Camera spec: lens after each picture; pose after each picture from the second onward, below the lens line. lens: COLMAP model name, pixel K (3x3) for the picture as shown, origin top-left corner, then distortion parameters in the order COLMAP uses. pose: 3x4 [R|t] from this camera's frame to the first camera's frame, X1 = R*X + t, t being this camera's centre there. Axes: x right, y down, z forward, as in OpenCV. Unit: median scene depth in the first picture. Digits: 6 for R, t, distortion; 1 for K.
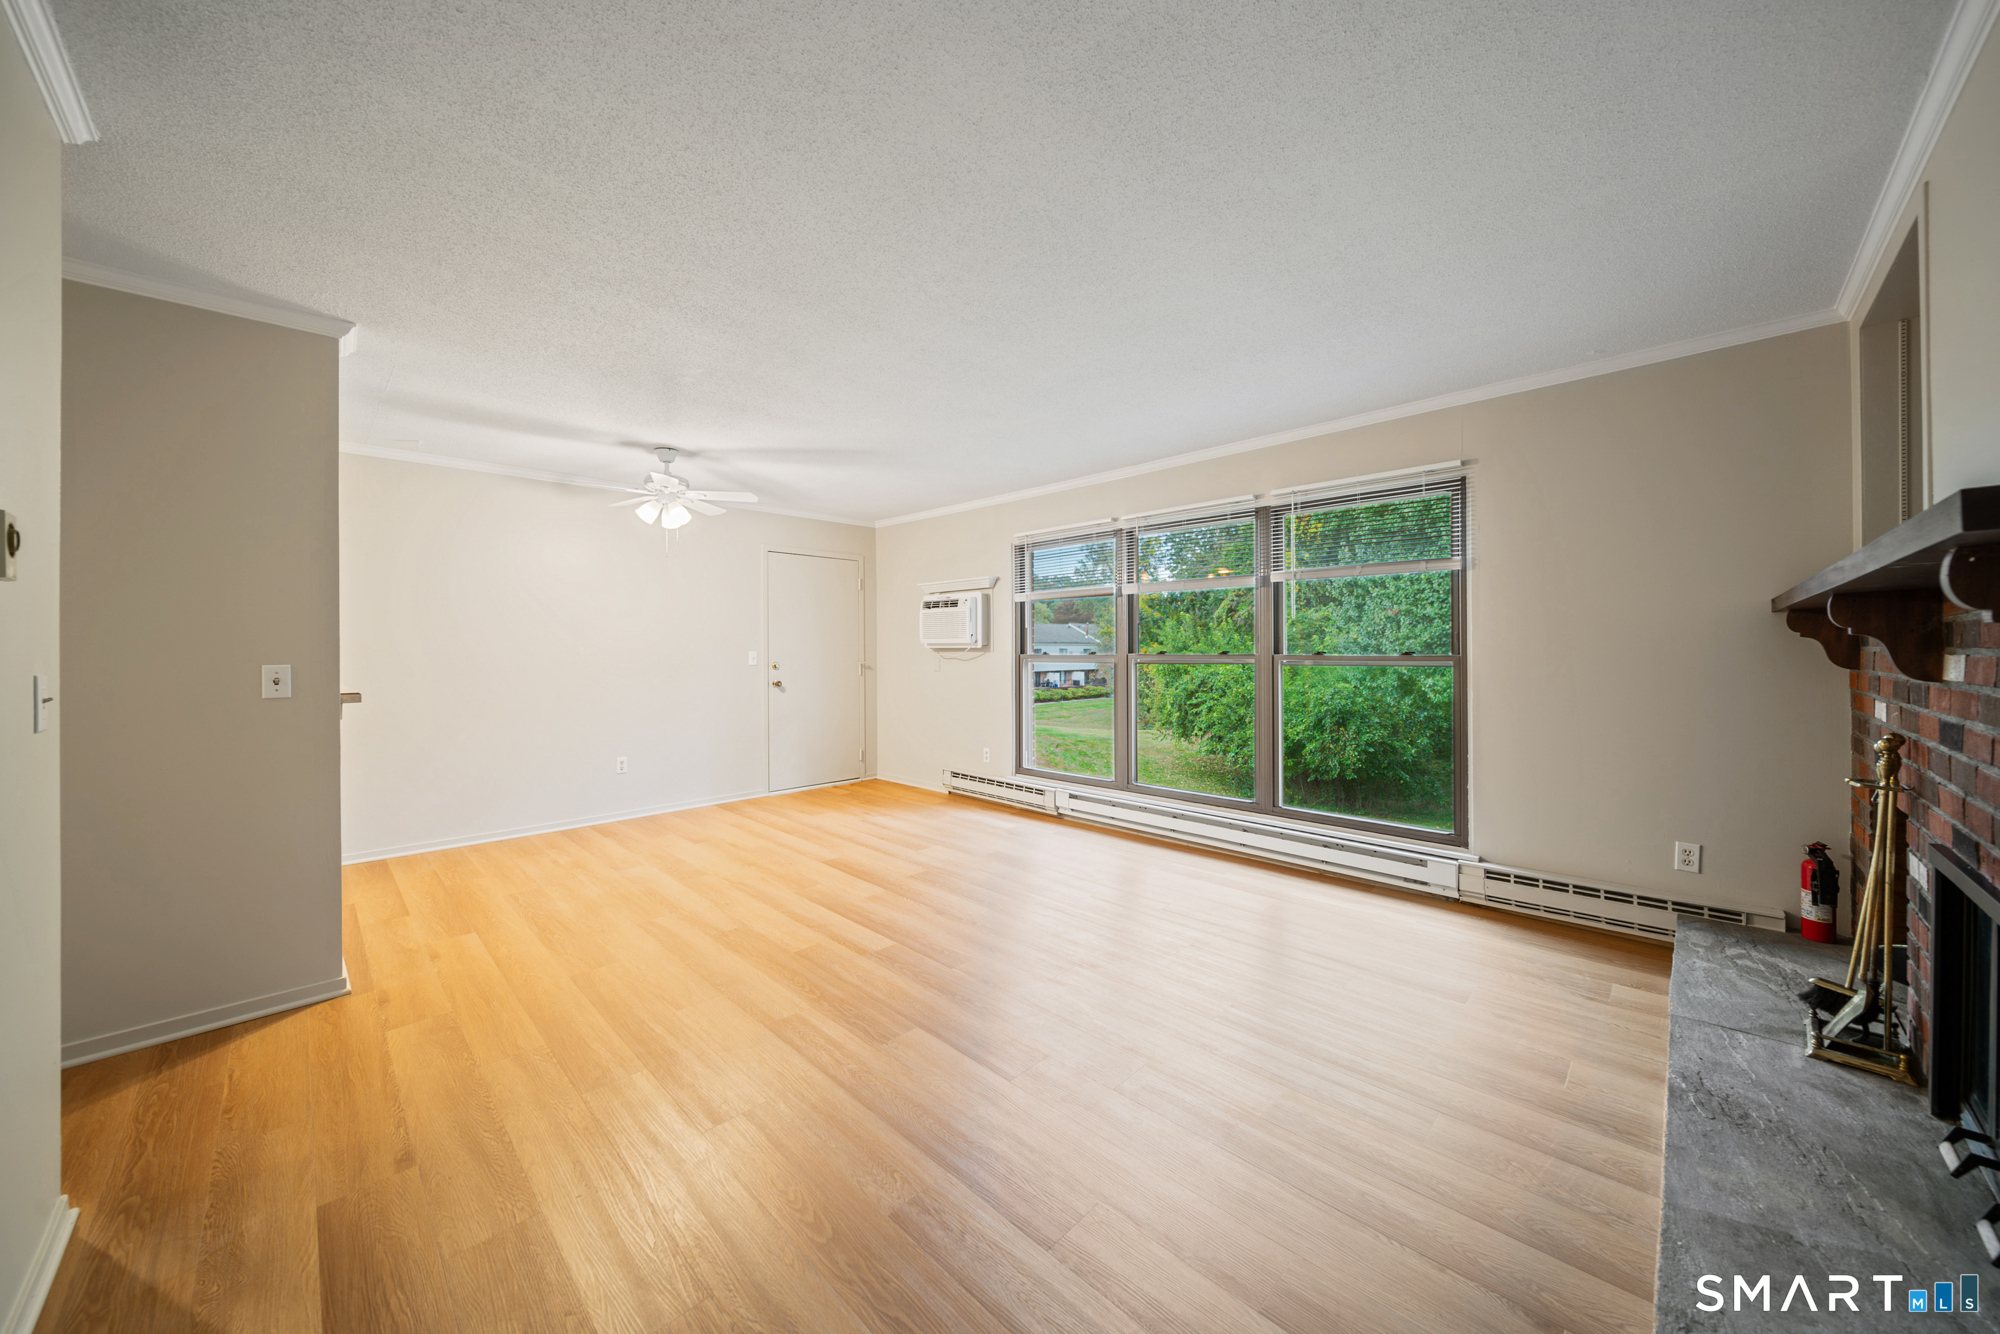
lens RADIAL K [[713.1, 0, 985.5], [0, 713.1, 650.8], [0, 0, 1]] dist [0.000549, -0.001703]
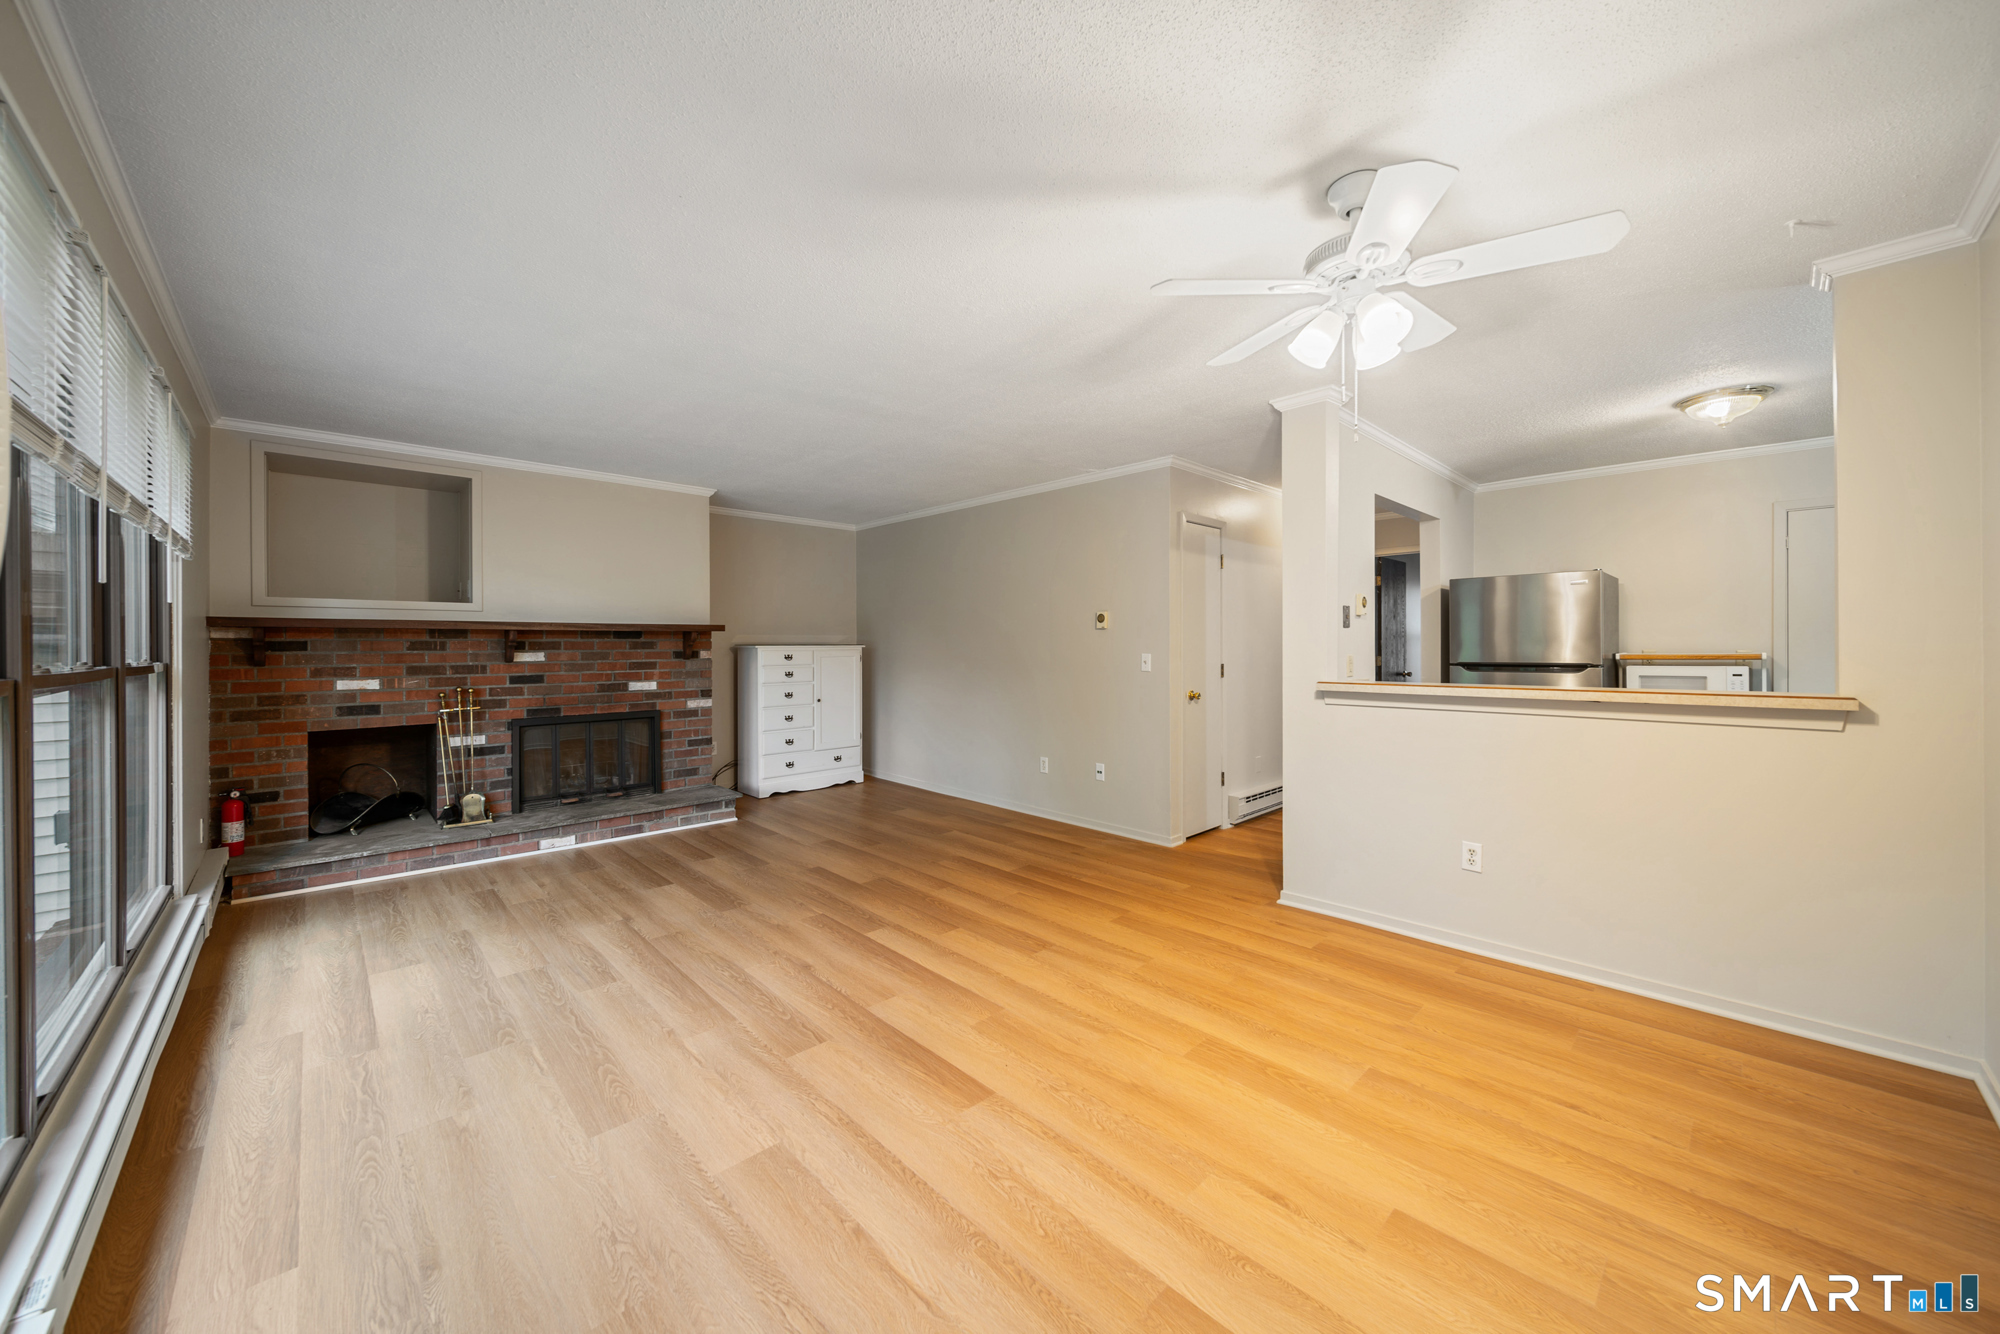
lens RADIAL K [[713.1, 0, 981.6], [0, 713.1, 652.5], [0, 0, 1]] dist [0.000549, -0.001703]
pose [[-0.999681, 0.007923, 0.023973, -0.208112], [0.008286, 0.999852, 0.015091, -0.008391], [-0.023850, 0.015285, -0.999599, 1.303805]]
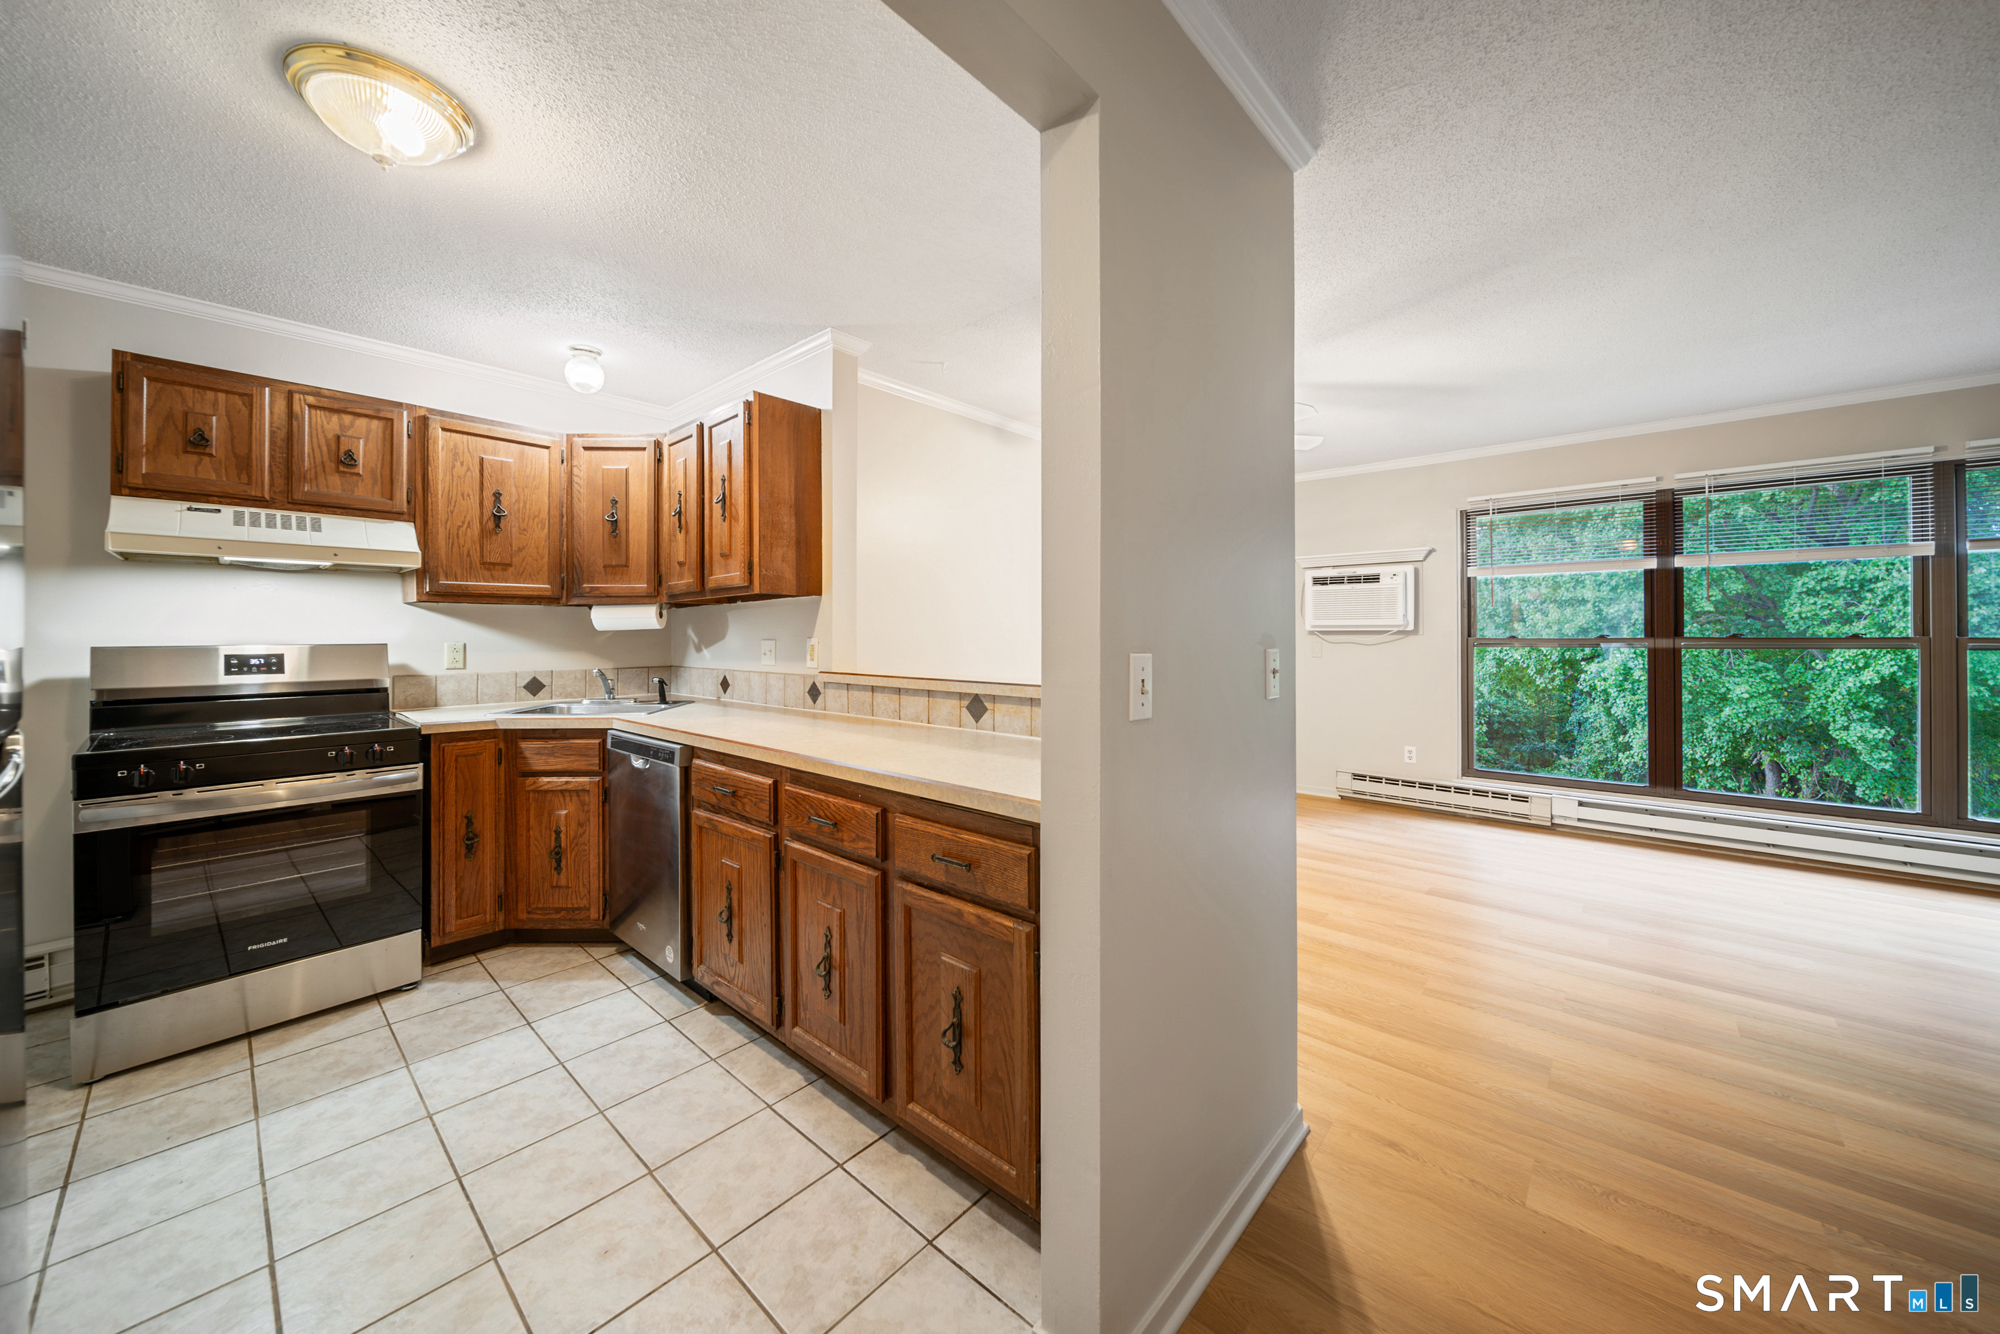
lens RADIAL K [[713.1, 0, 966.5], [0, 713.1, 637.5], [0, 0, 1]] dist [0.000549, -0.001703]
pose [[0.999108, 0.001522, 0.042189, -0.692502], [-0.001495, 0.999999, -0.000676, 0.007182], [-0.042190, 0.000612, 0.999109, 0.189478]]
